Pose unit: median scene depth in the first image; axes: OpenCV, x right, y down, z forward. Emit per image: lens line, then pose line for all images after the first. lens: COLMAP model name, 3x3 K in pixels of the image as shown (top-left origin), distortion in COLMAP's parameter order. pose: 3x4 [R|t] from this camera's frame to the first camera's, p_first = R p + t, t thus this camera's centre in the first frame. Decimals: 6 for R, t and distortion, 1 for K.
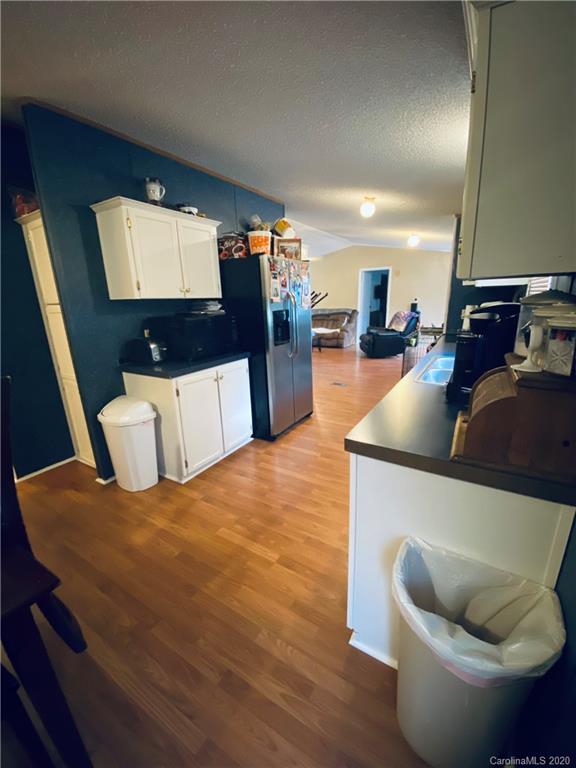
lens RADIAL K [[311.3, 0, 288.0], [0, 311.3, 384.0], [0, 0, 1]] dist [0.031946, -0.026197]
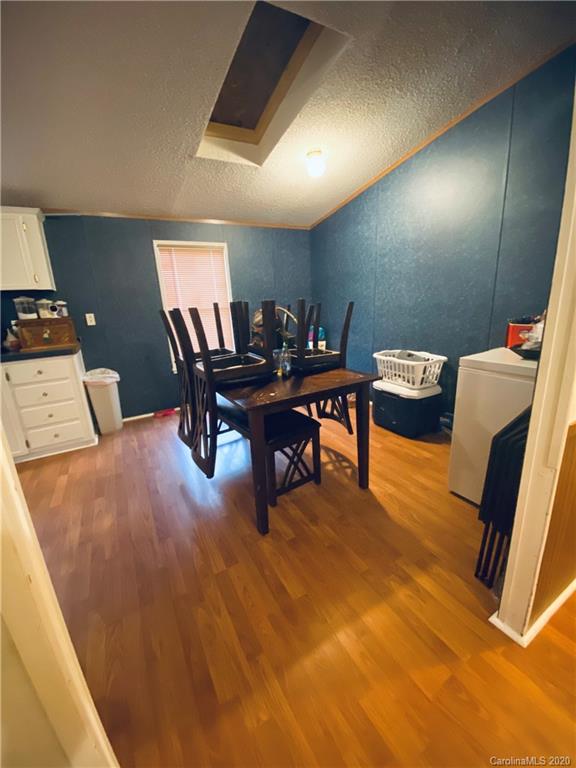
lens RADIAL K [[311.3, 0, 288.0], [0, 311.3, 384.0], [0, 0, 1]] dist [0.031946, -0.026197]
pose [[-0.865734, -0.050447, 0.497956, -2.228406], [0.211830, 0.864475, 0.455862, -0.335917], [-0.453467, 0.500137, -0.737720, 1.917363]]
